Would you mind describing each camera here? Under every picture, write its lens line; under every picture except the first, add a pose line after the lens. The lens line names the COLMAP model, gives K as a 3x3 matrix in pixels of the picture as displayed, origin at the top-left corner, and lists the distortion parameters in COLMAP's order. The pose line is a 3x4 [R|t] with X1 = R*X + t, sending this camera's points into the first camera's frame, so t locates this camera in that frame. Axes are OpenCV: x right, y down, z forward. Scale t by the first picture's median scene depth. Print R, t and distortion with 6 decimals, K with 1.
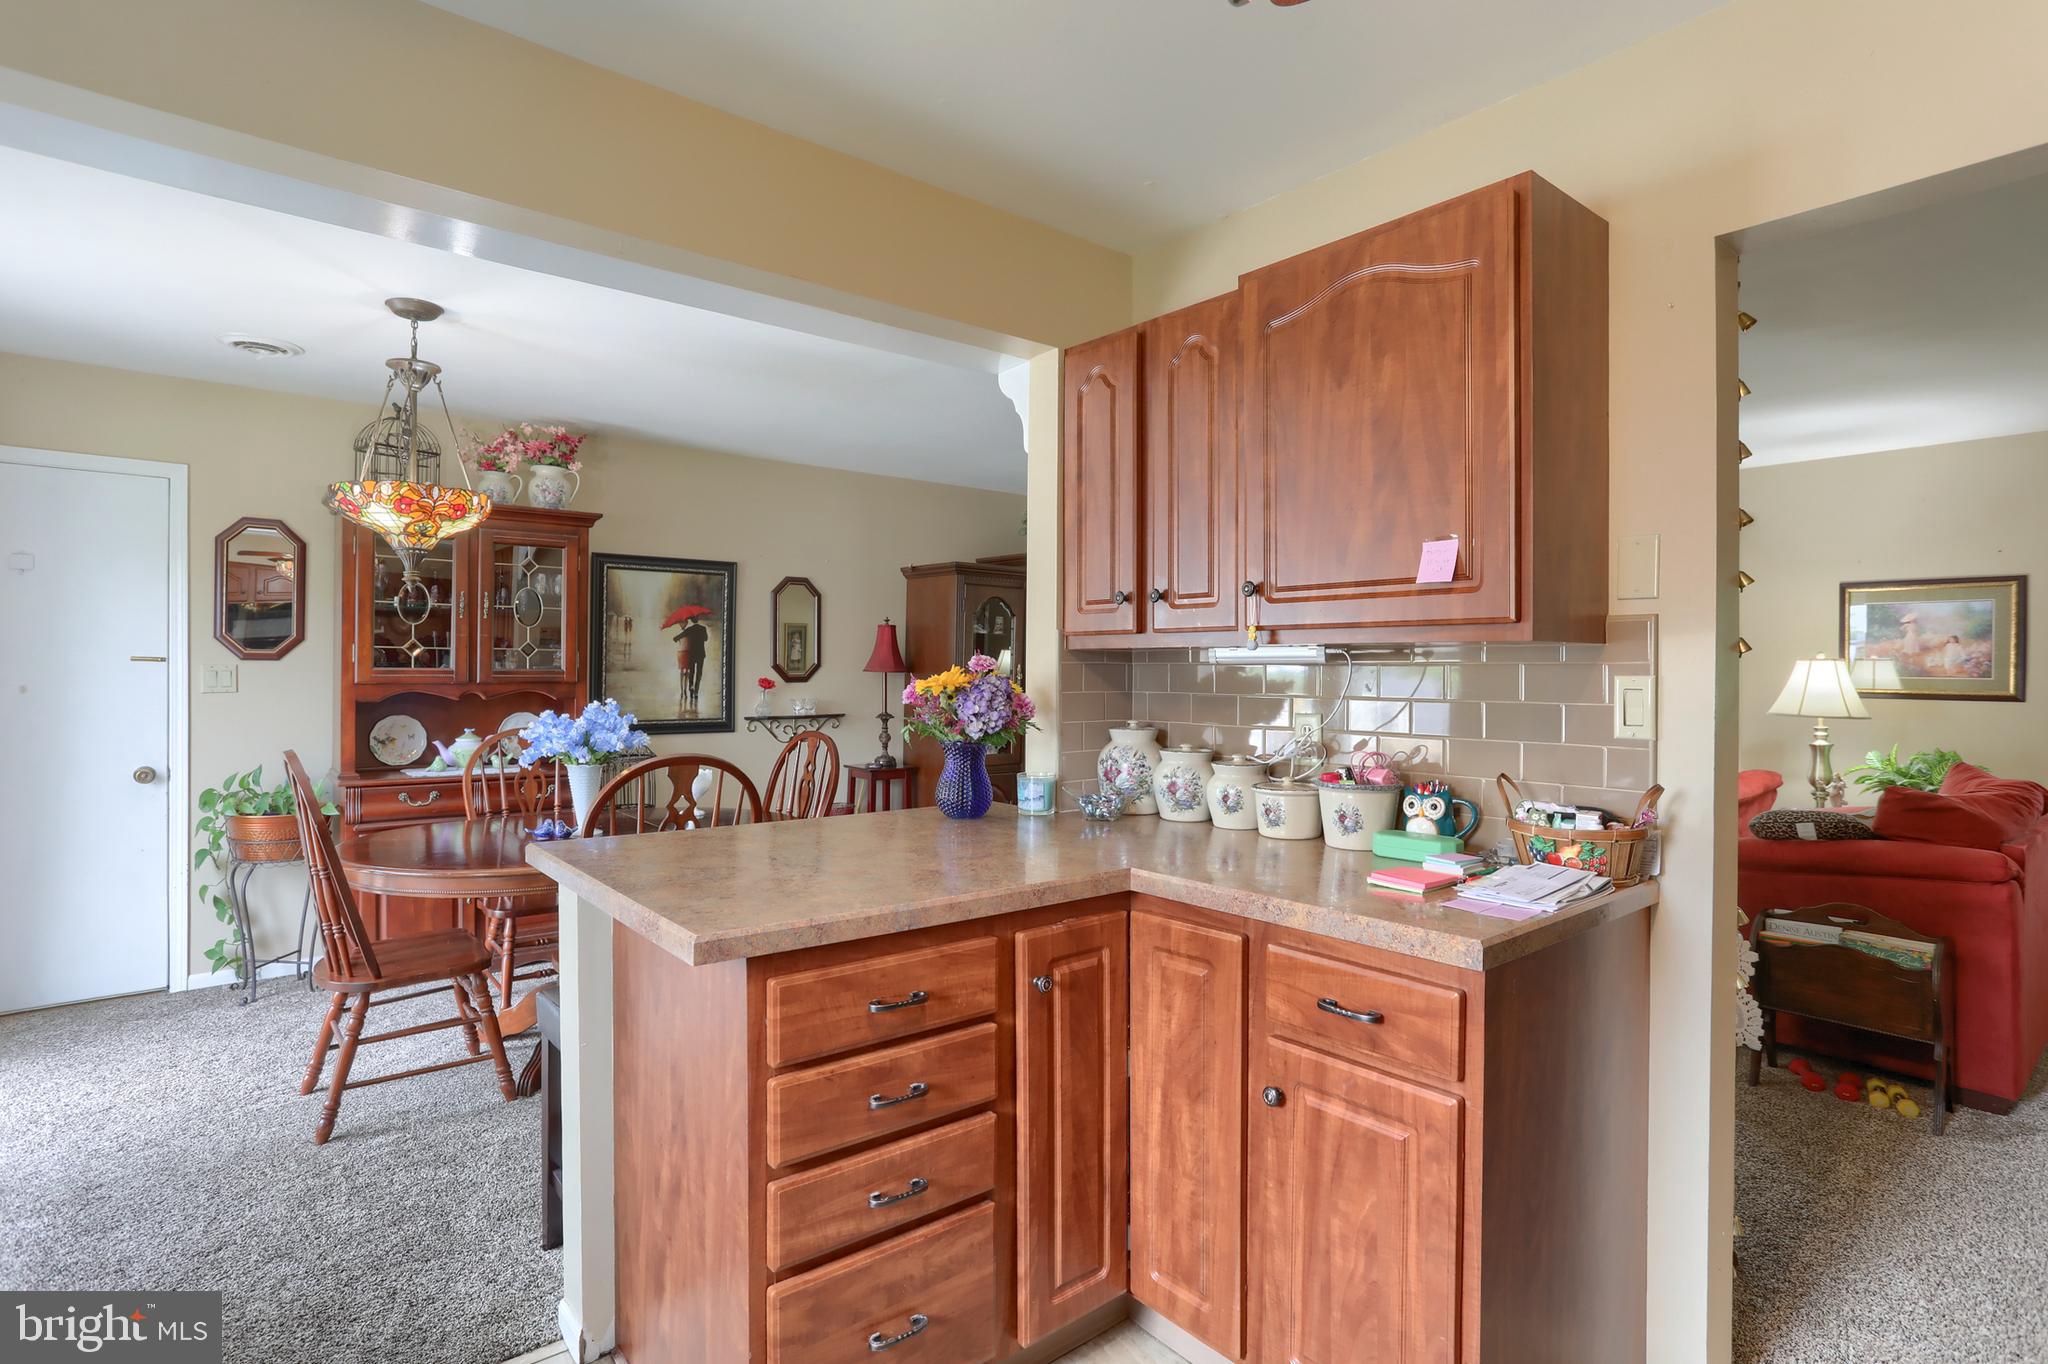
lens RADIAL K [[1005.9, 0, 1028.7], [0, 1005.9, 666.7], [0, 0, 1]] dist [-0.061126, 0.027613]
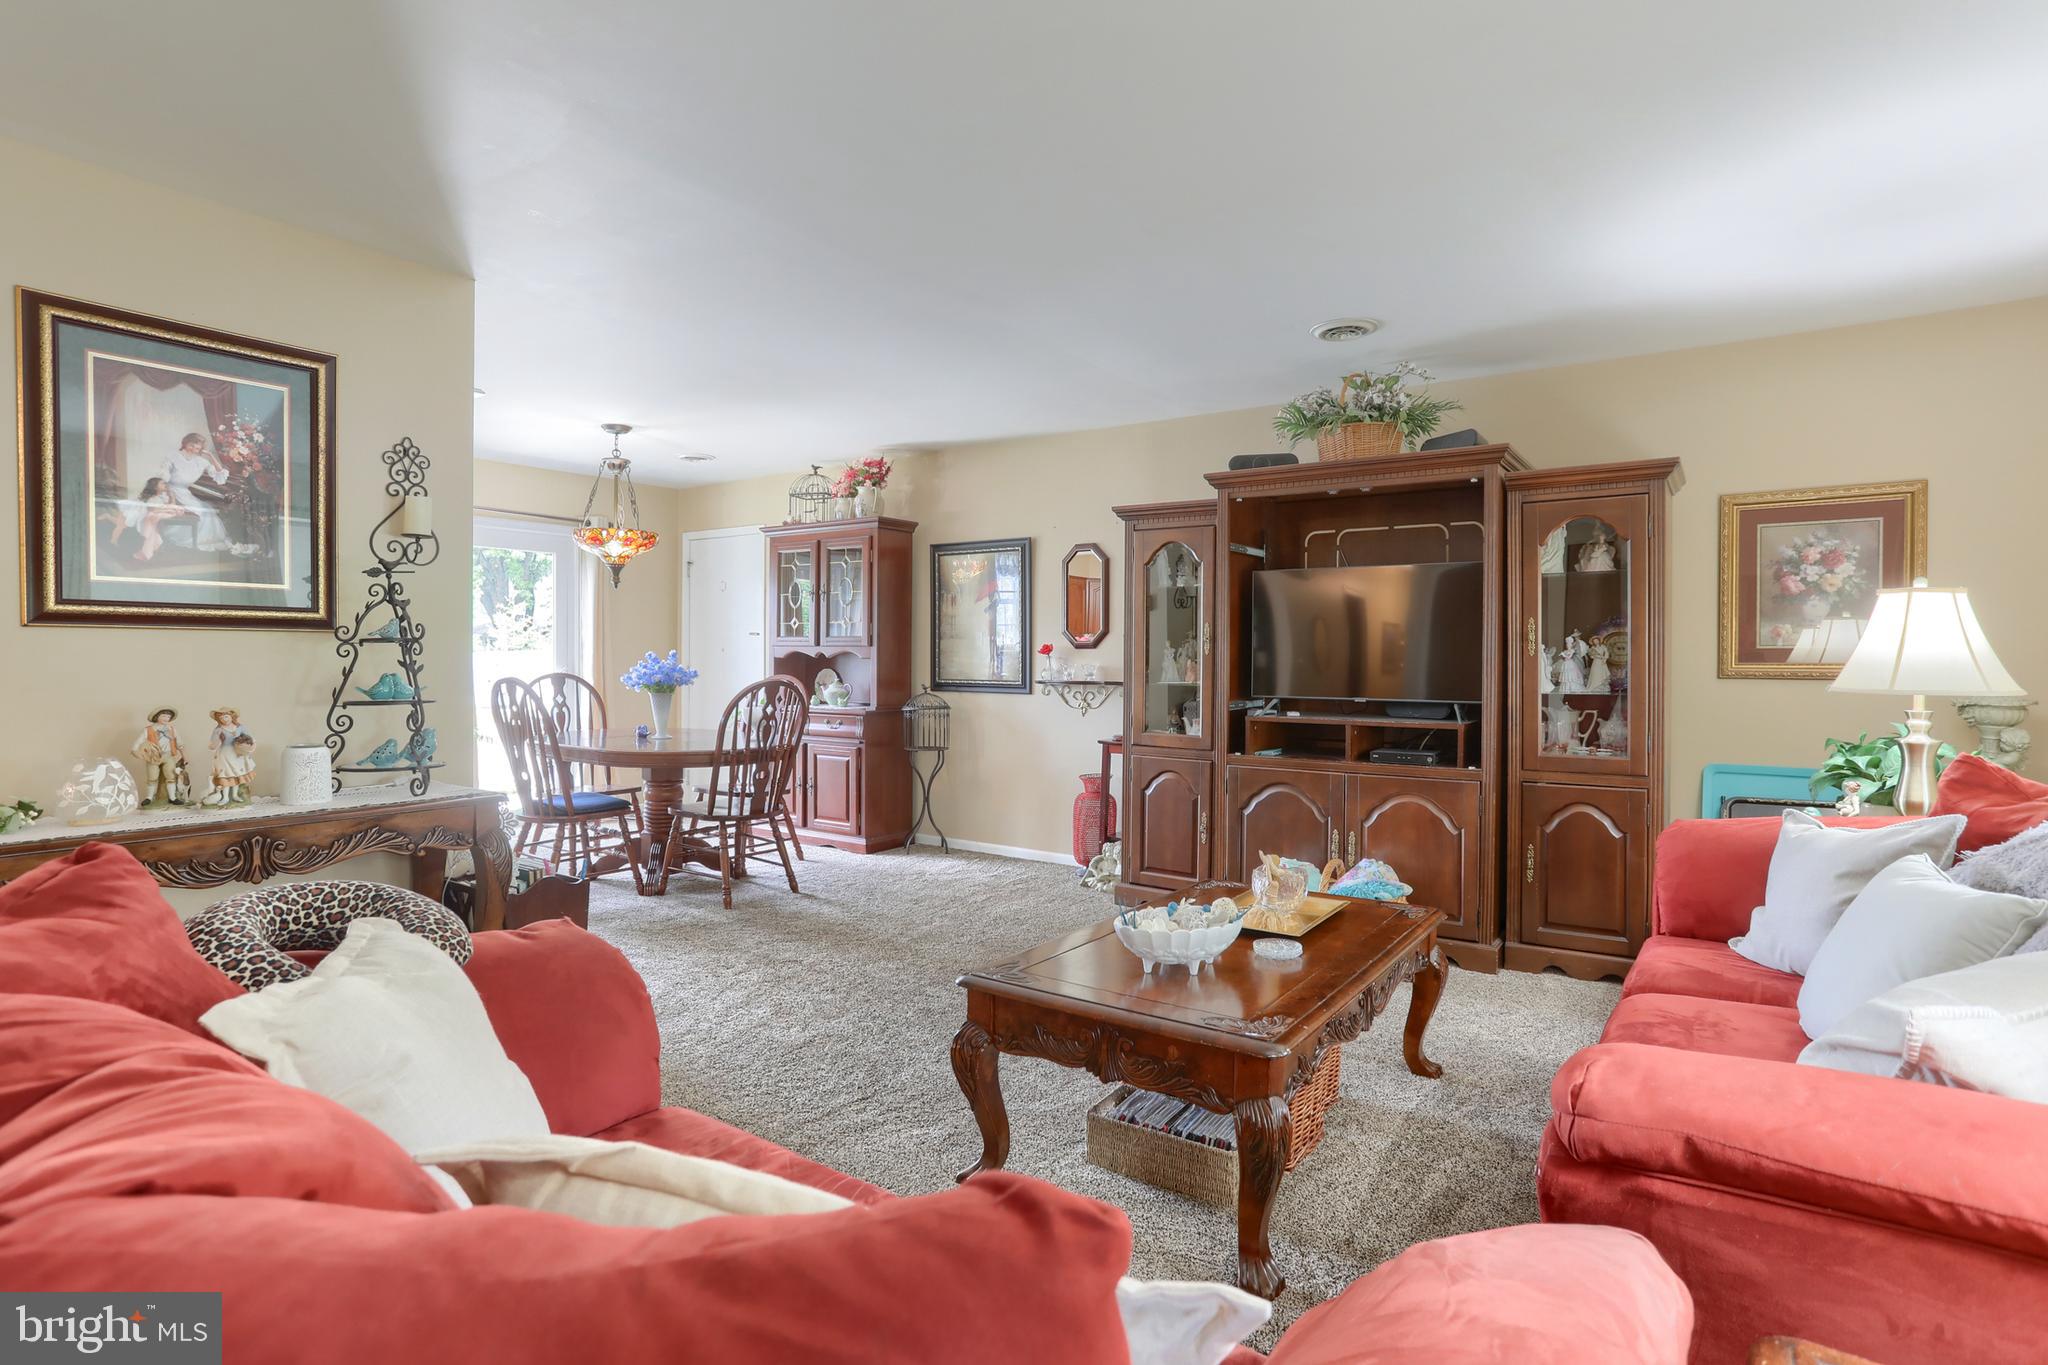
lens RADIAL K [[1009.7, 0, 1067.3], [0, 1009.7, 674.8], [0, 0, 1]] dist [-0.074426, 0.029020]
pose [[0.295993, 0.012235, -0.955112, 0.839663], [-0.006534, 0.999921, 0.010785, 0.035163], [0.955168, 0.003048, 0.296049, 0.783650]]
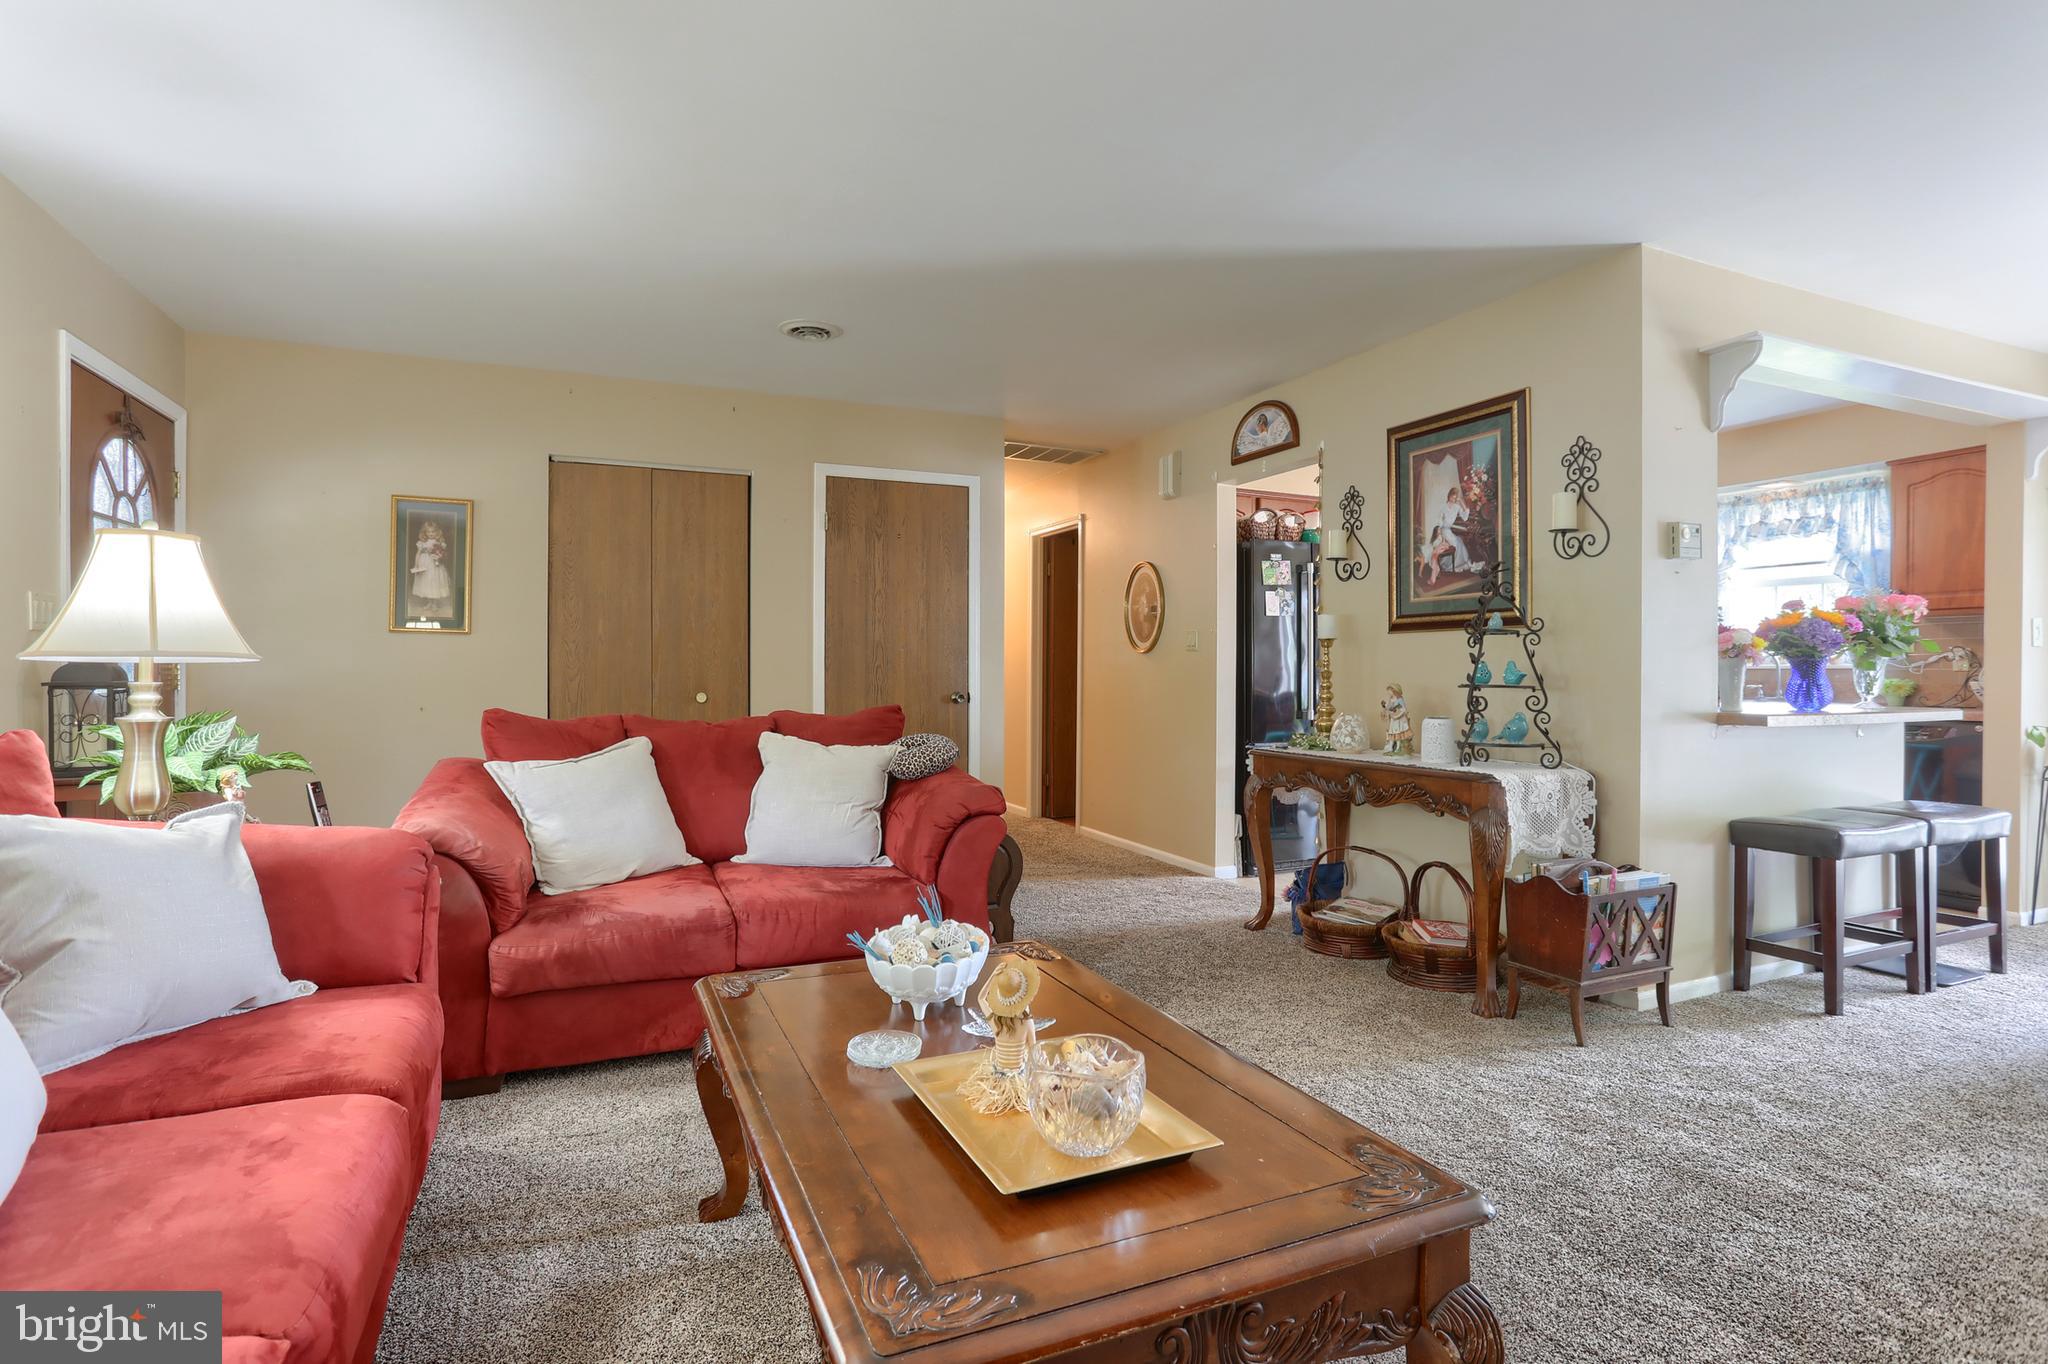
lens RADIAL K [[1038.5, 0, 1005.8], [0, 1038.5, 677.1], [0, 0, 1]] dist [-0.063619, 0.032915]
pose [[-0.962709, -0.008071, 0.270418, 0.291787], [-0.007425, 0.999967, 0.003412, 0.054318], [-0.270436, 0.001277, -0.962737, 1.329525]]
